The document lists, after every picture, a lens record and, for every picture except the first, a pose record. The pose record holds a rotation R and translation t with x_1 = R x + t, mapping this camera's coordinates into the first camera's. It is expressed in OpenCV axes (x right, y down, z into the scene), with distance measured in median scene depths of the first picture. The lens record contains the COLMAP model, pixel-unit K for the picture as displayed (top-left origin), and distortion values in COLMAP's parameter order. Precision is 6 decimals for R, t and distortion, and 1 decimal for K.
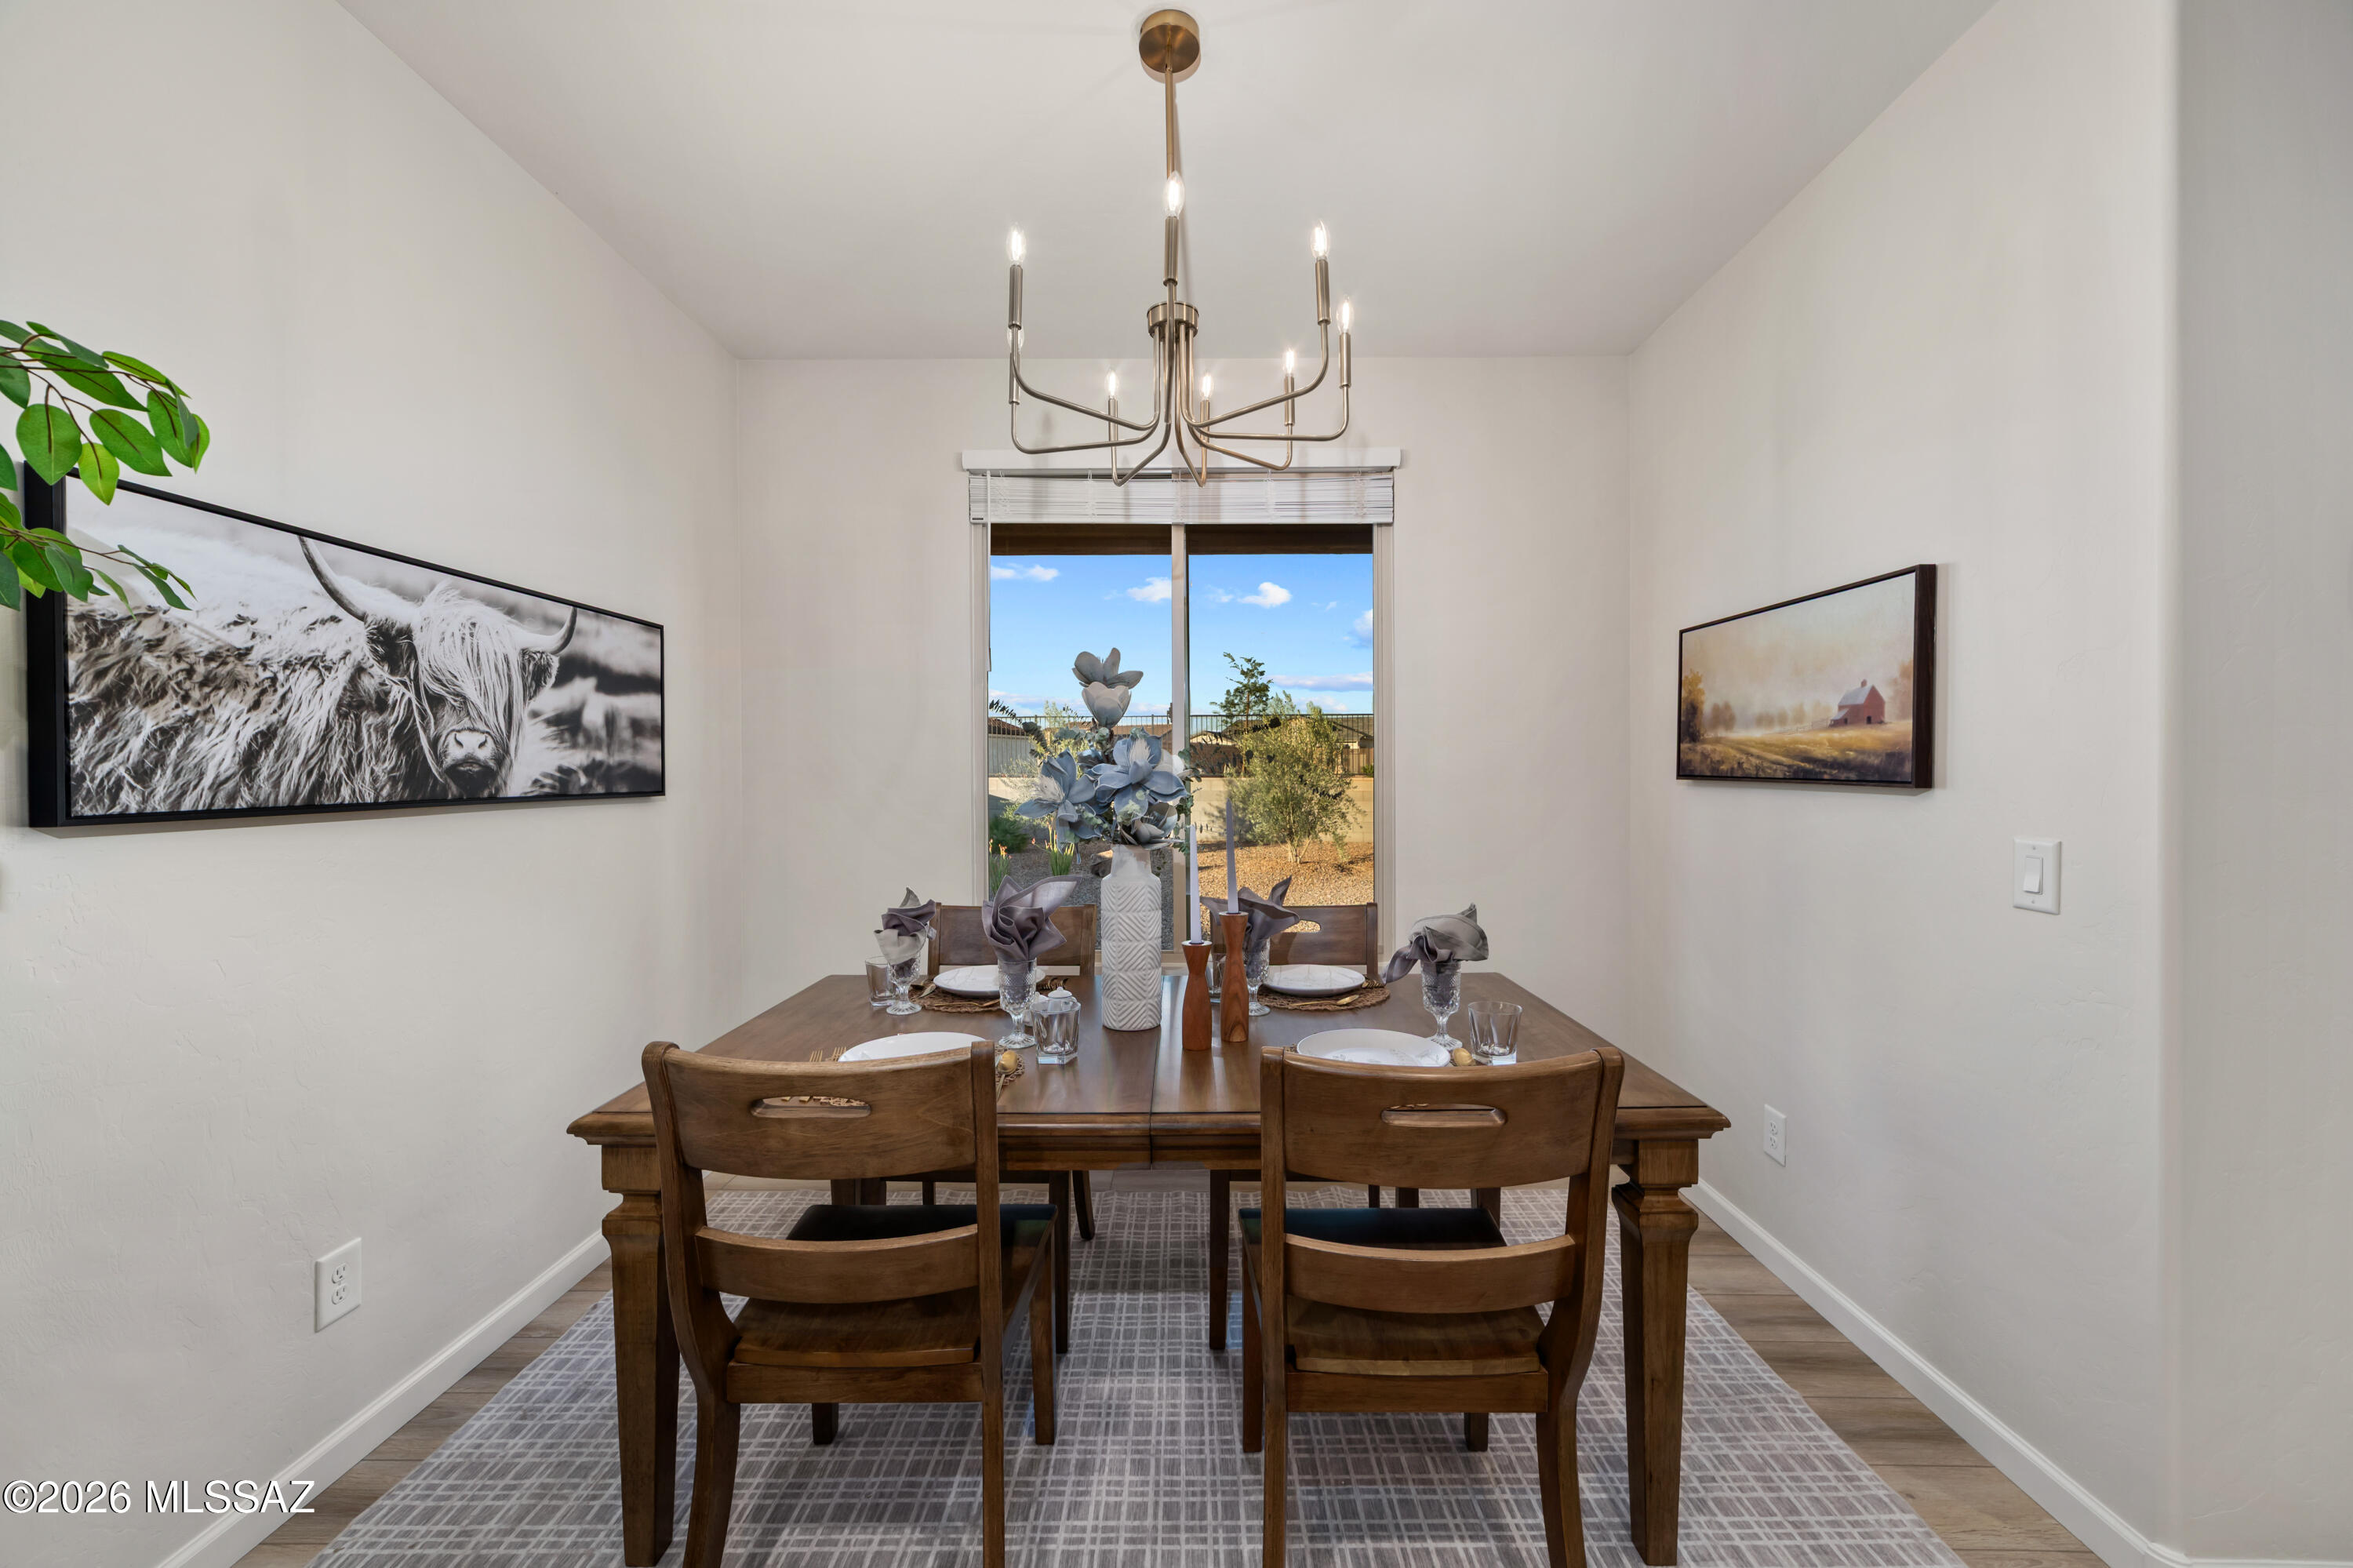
lens RADIAL K [[903.4, 0, 1182.9], [0, 903.4, 791.0], [0, 0, 1]] dist [0.000277, 0.000118]
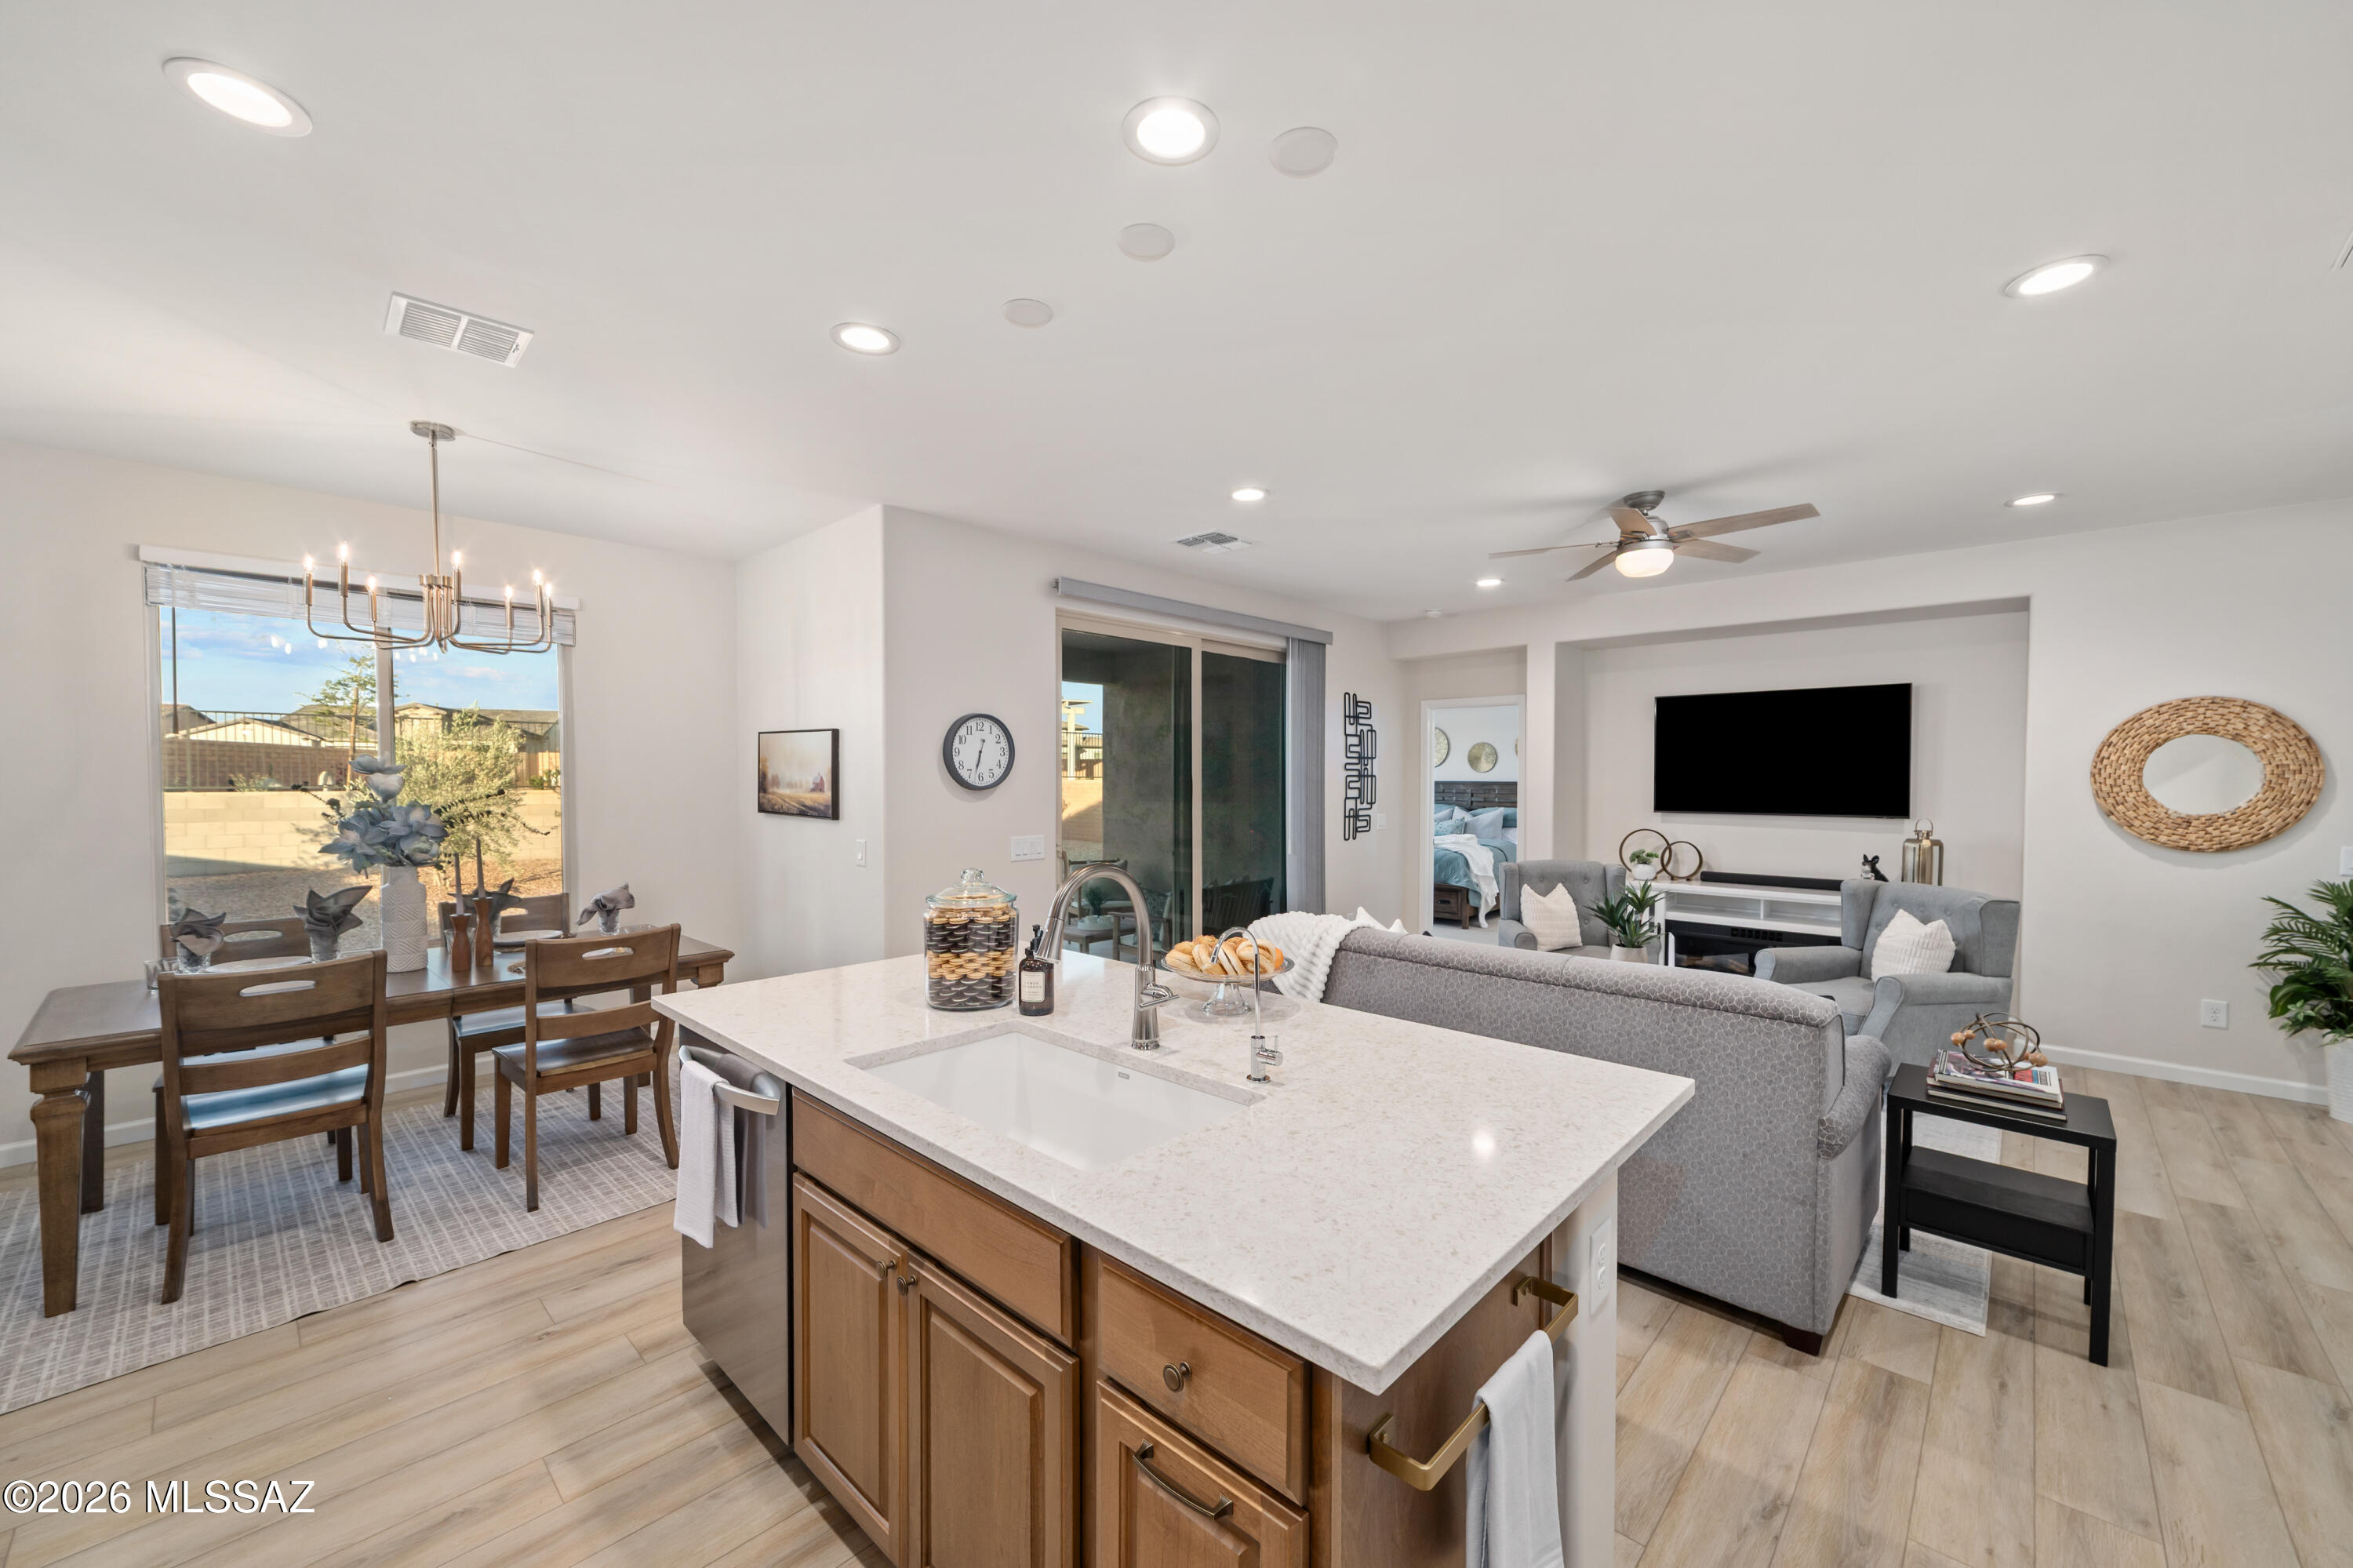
lens RADIAL K [[903.4, 0, 1182.9], [0, 903.4, 791.0], [0, 0, 1]] dist [0.000277, 0.000118]
pose [[0.676576, -0.008553, 0.736323, -0.314871], [0.013152, 0.999913, -0.000470, -0.062397], [-0.736255, 0.010002, 0.676630, -1.244249]]
